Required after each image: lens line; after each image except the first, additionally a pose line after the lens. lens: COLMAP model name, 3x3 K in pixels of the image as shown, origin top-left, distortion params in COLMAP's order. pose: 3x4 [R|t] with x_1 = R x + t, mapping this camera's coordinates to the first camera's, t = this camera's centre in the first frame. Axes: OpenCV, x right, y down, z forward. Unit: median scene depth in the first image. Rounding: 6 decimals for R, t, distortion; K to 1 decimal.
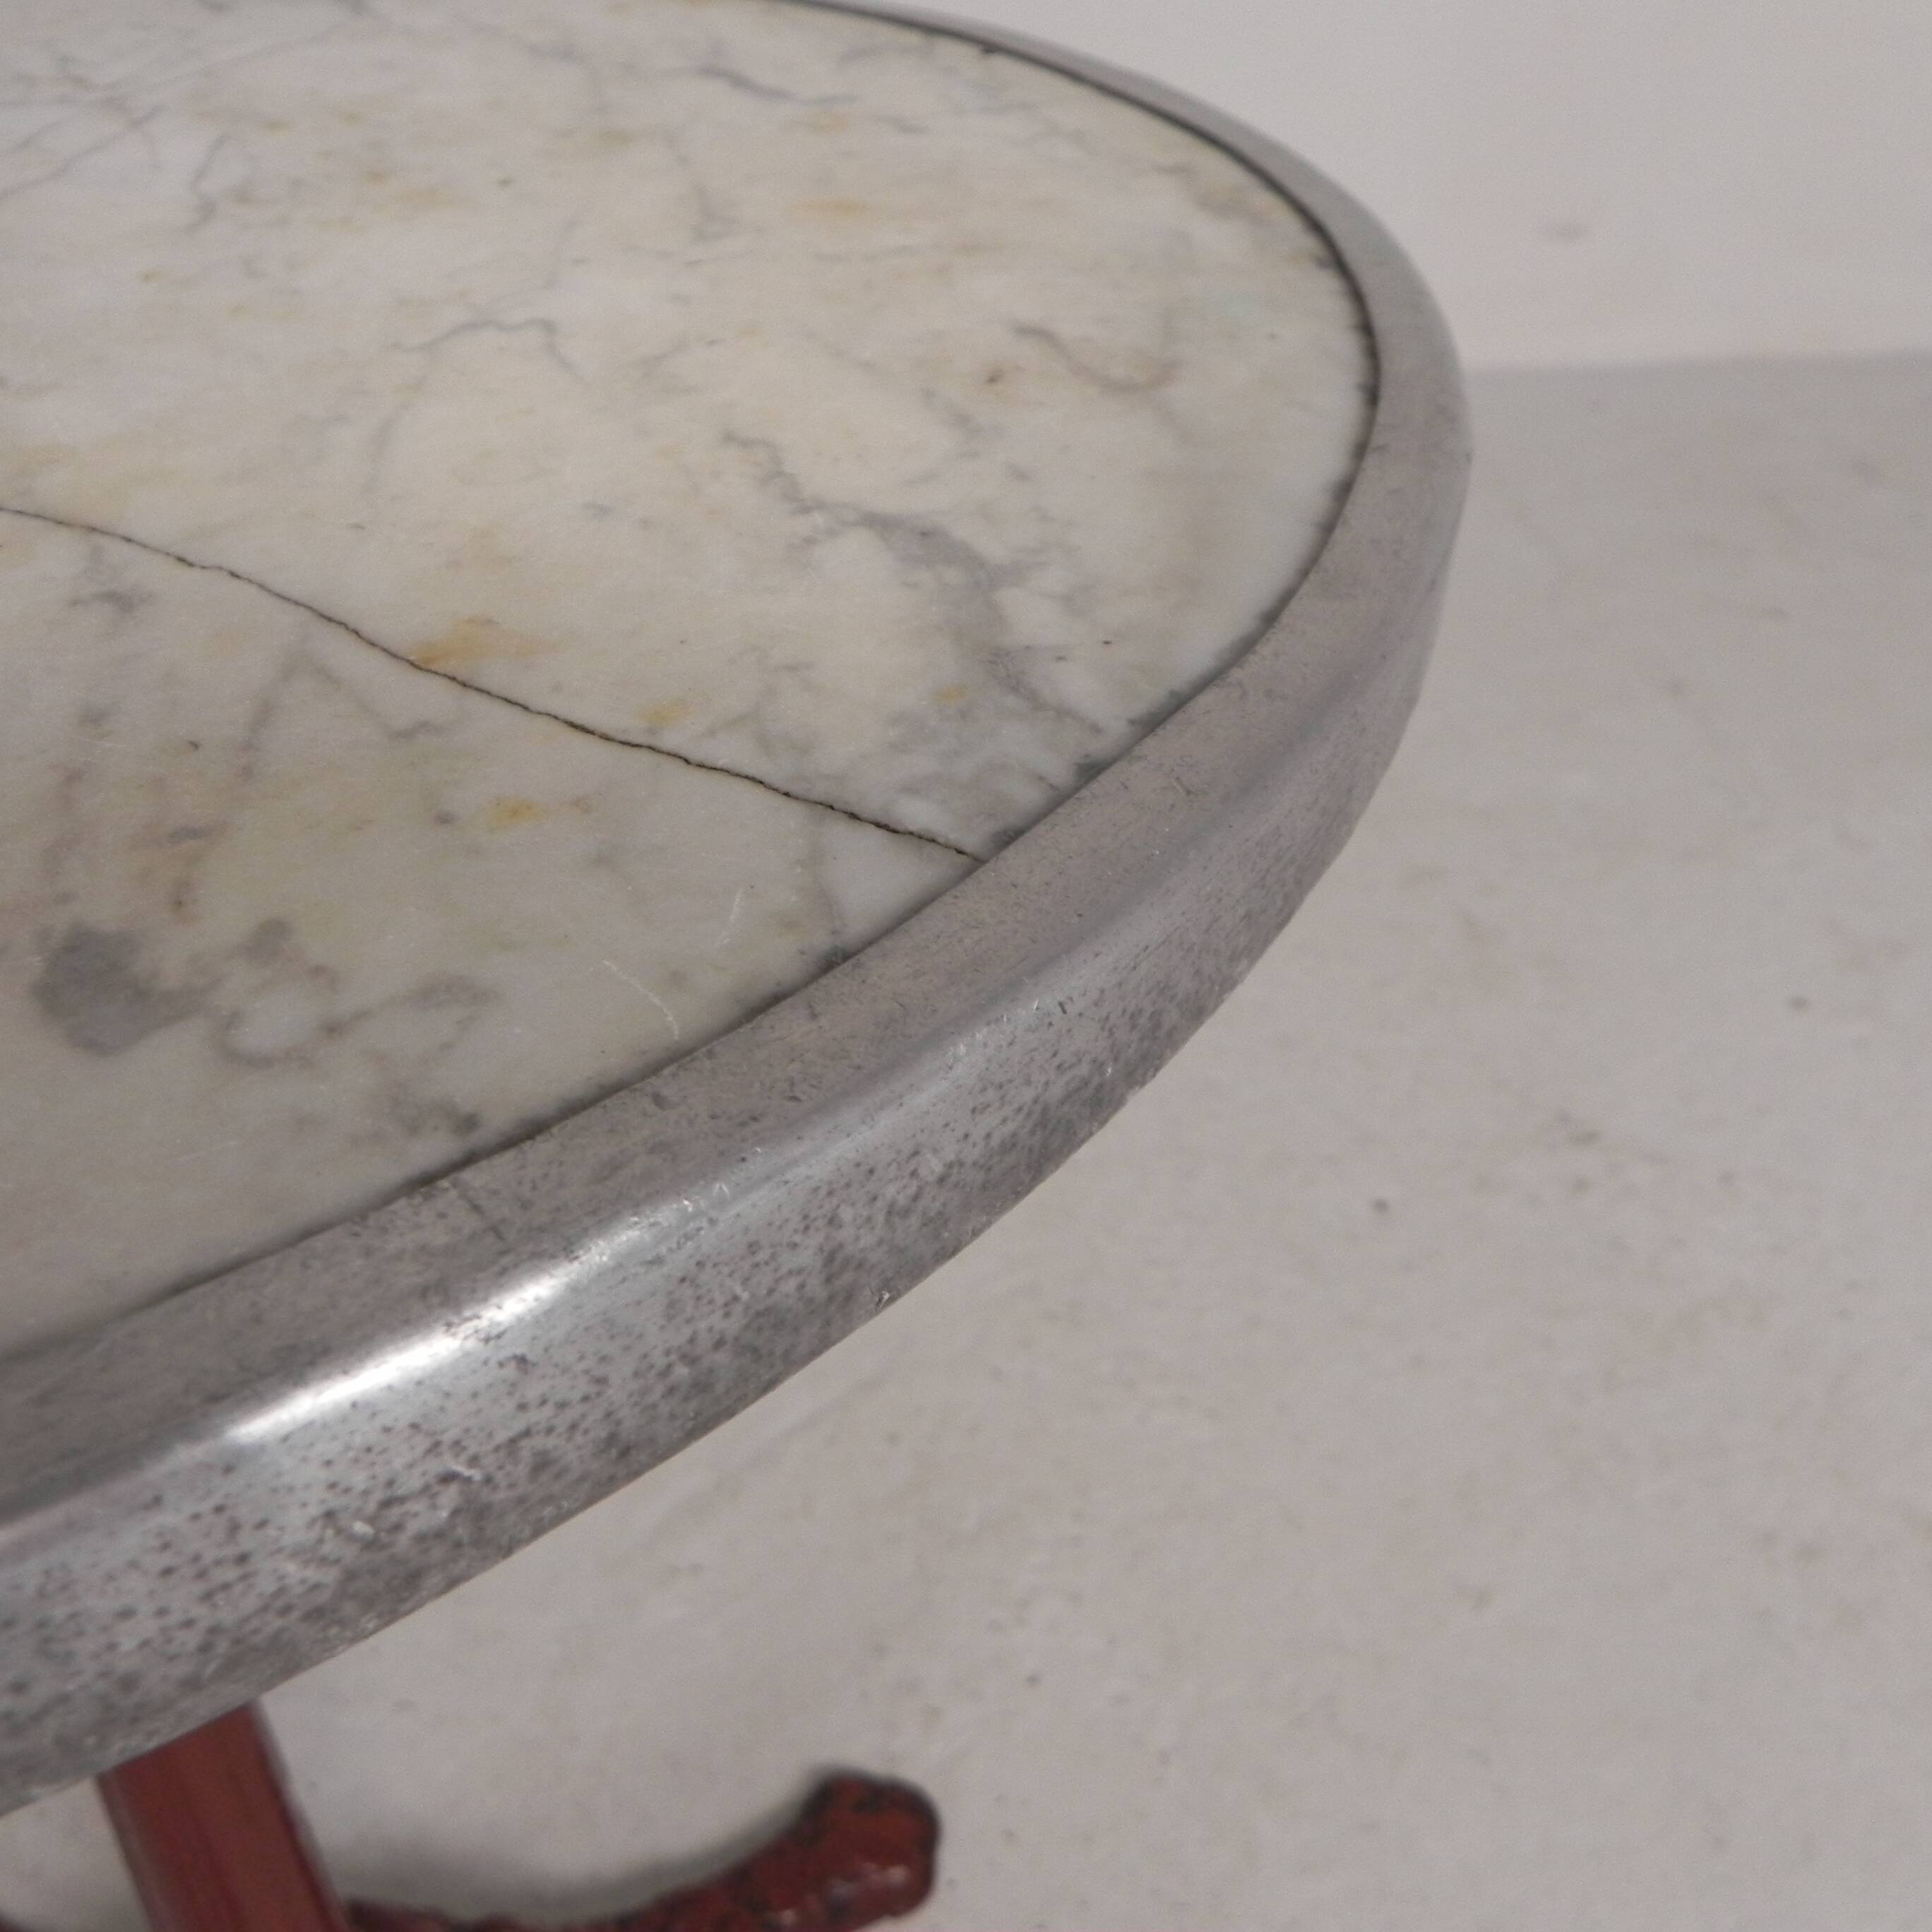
lens RADIAL K [[1941.8, 0, 973.1], [0, 1941.8, 954.1], [0, 0, 1]] dist [-0.012191, 0.000000]
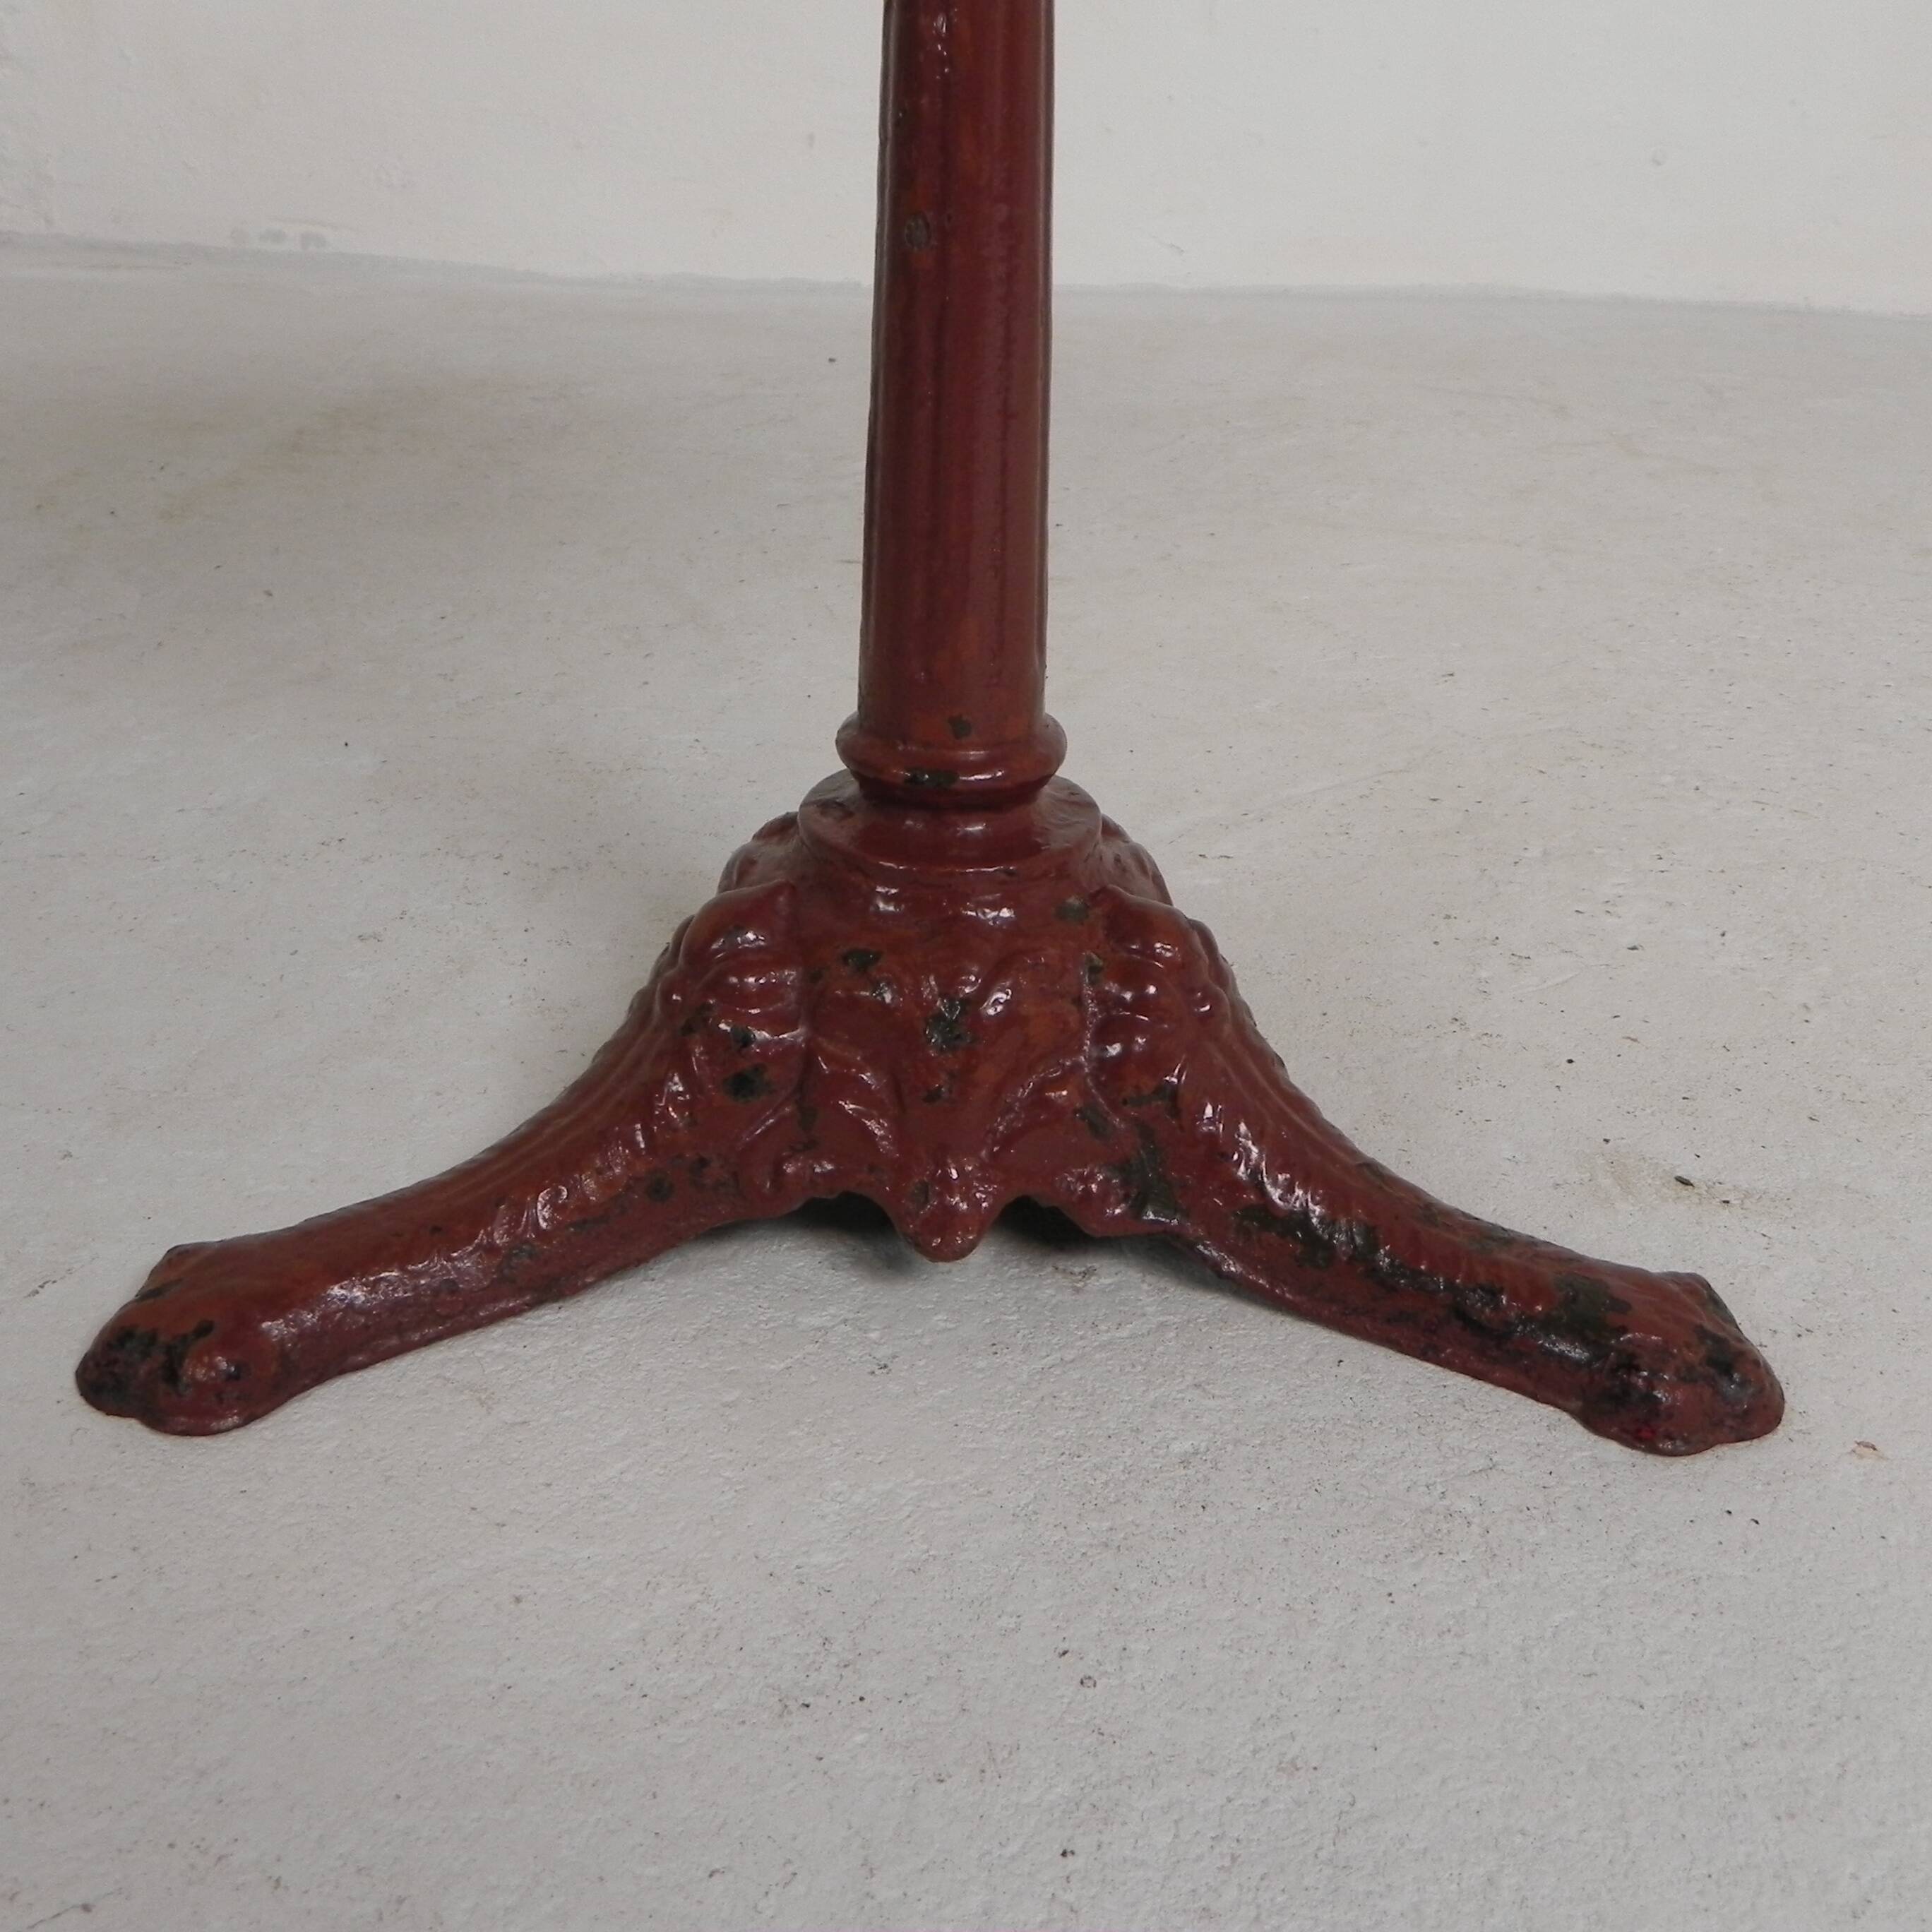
lens RADIAL K [[1941.8, 0, 970.7], [0, 1941.8, 956.4], [0, 0, 1]] dist [-0.012191, 0.000000]
pose [[0.989455, 0.079501, -0.121076, -0.139373], [-0.098176, 0.982698, -0.157055, 0.483800], [0.106495, 0.167285, 0.980140, 0.110657]]
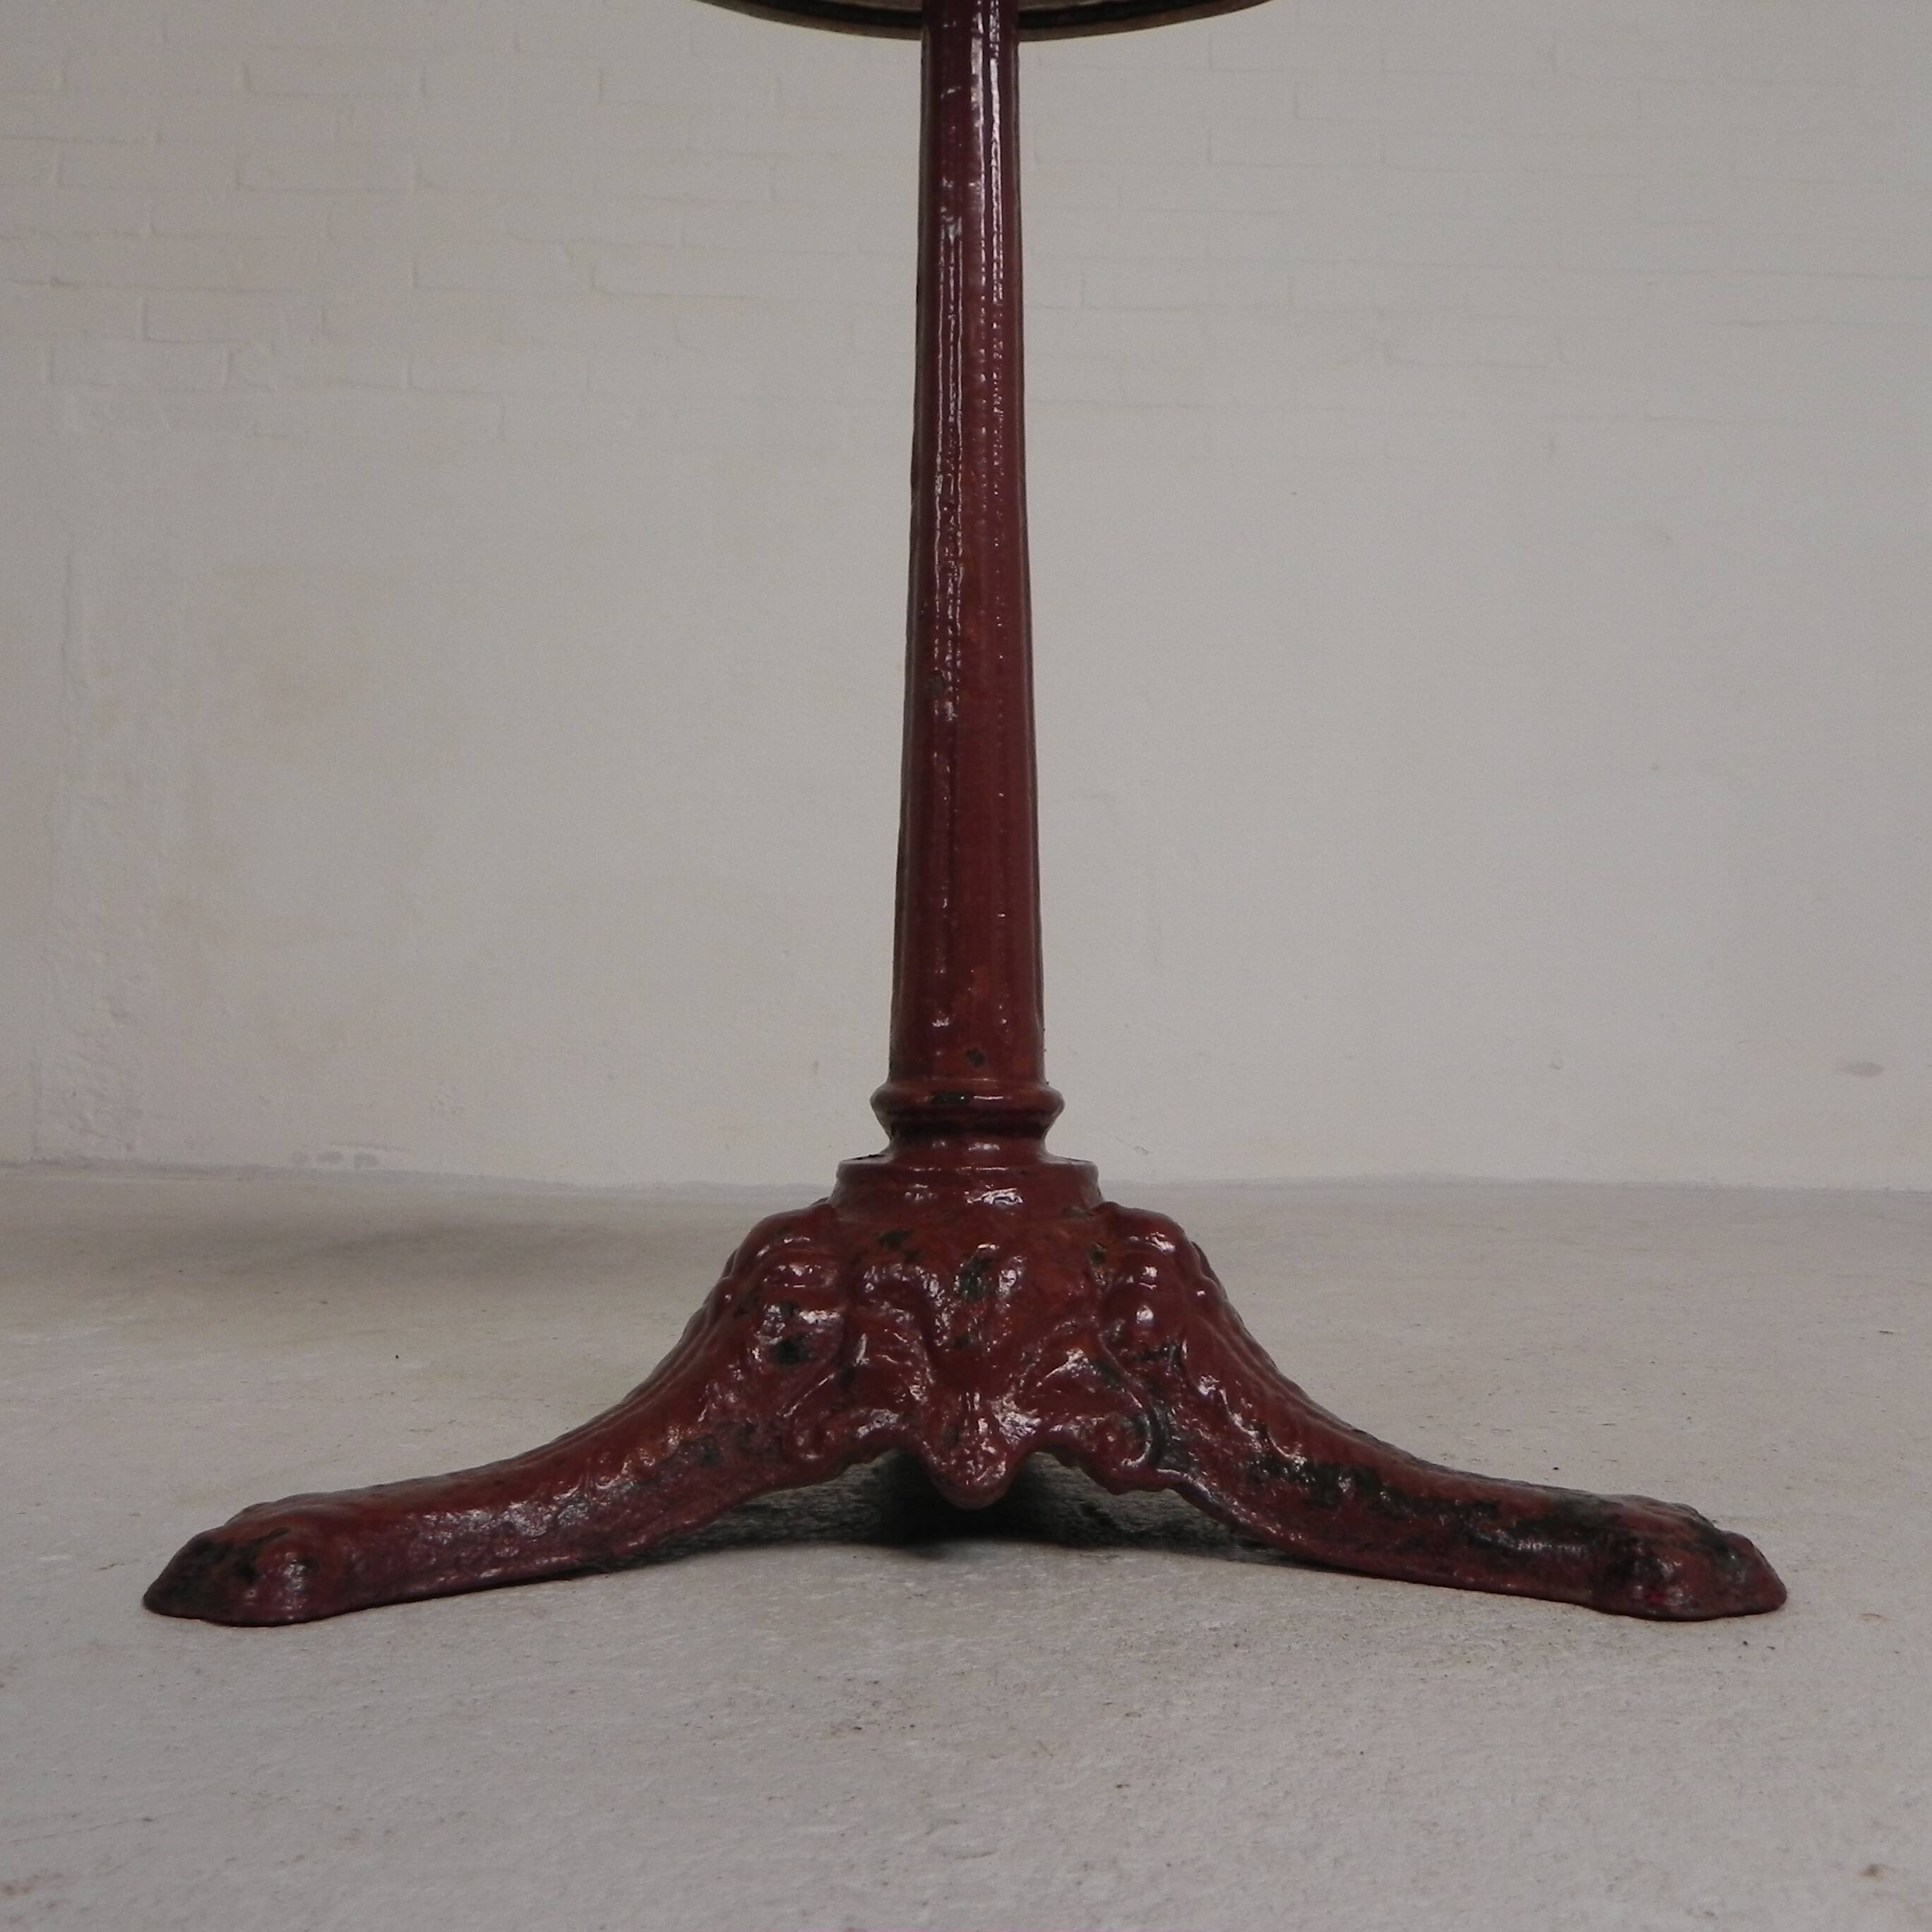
lens RADIAL K [[1941.8, 0, 973.4], [0, 1941.8, 951.7], [0, 0, 1]] dist [-0.012191, 0.000000]
pose [[0.991538, -0.017167, -0.128673, -0.129268], [-0.070266, 0.762481, -0.643184, 0.727097], [0.109152, 0.646783, 0.754823, 0.114652]]
